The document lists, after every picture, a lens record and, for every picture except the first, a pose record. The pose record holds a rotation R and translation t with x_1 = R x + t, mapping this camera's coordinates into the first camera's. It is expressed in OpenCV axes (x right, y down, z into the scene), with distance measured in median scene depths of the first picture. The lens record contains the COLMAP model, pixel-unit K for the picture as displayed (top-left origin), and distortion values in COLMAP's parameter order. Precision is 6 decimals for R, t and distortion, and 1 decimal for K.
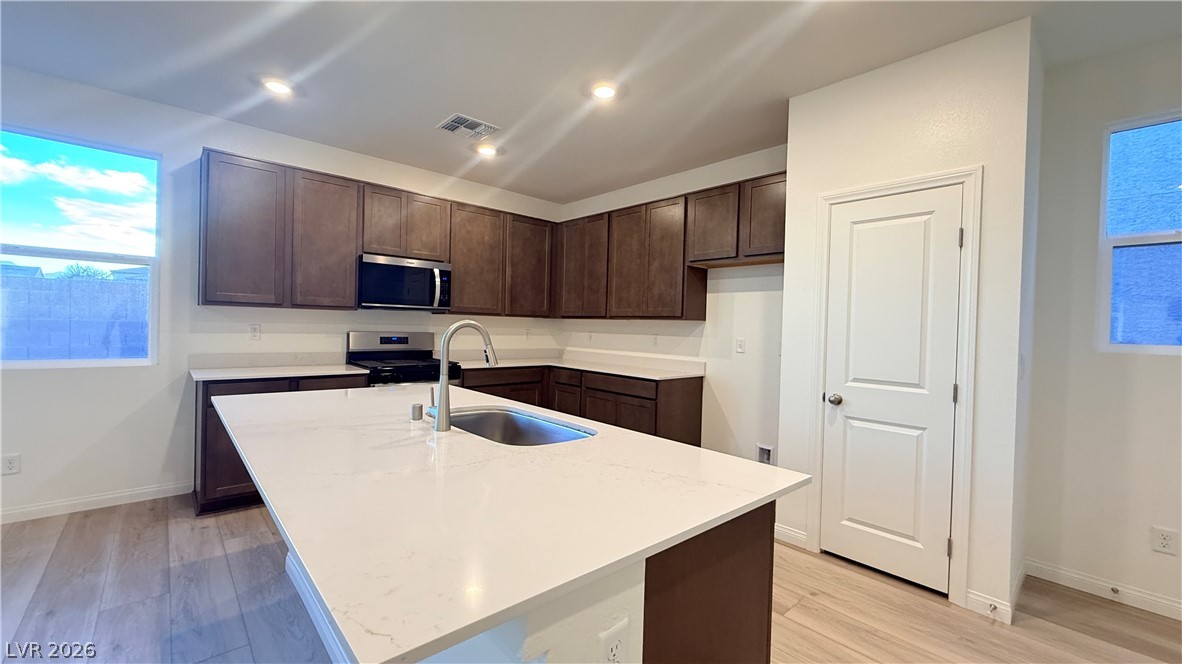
lens RADIAL K [[470.6, 0, 586.6], [0, 470.6, 332.5], [0, 0, 1]] dist [0.000207, -0.000138]
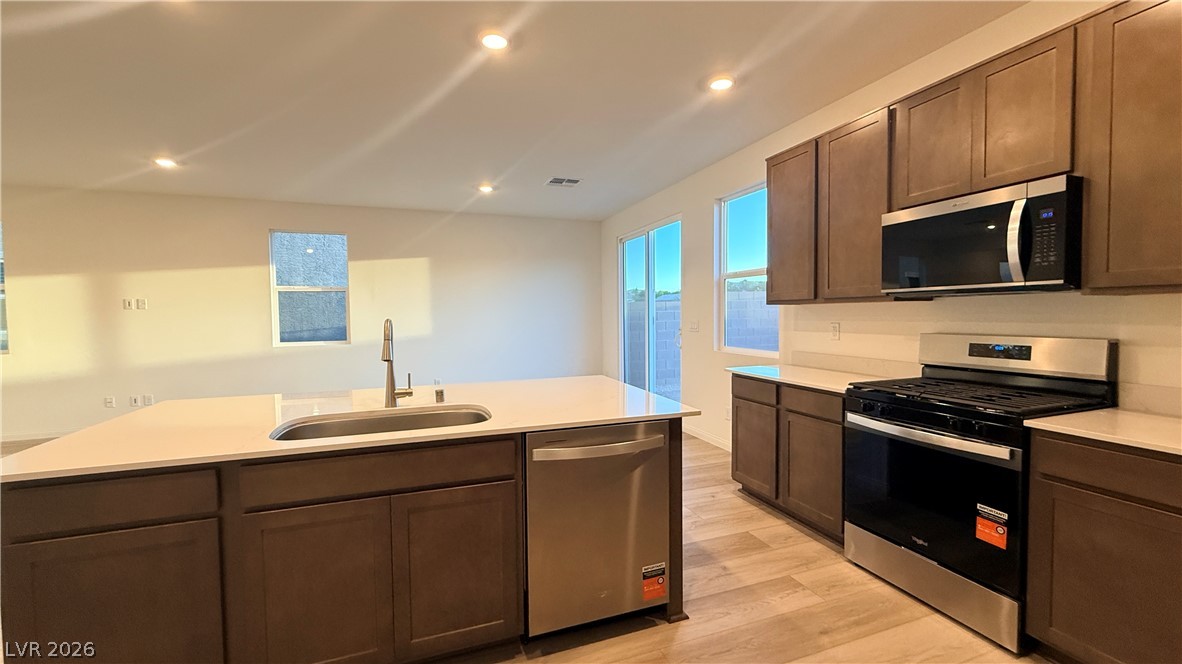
lens RADIAL K [[470.6, 0, 591.2], [0, 470.6, 327.4], [0, 0, 1]] dist [0.000207, -0.000138]
pose [[-0.378625, 0.003544, -0.925543, 0.267148], [-0.011967, 0.999890, 0.008724, -0.009206], [0.925473, 0.014379, -0.378541, 0.793380]]
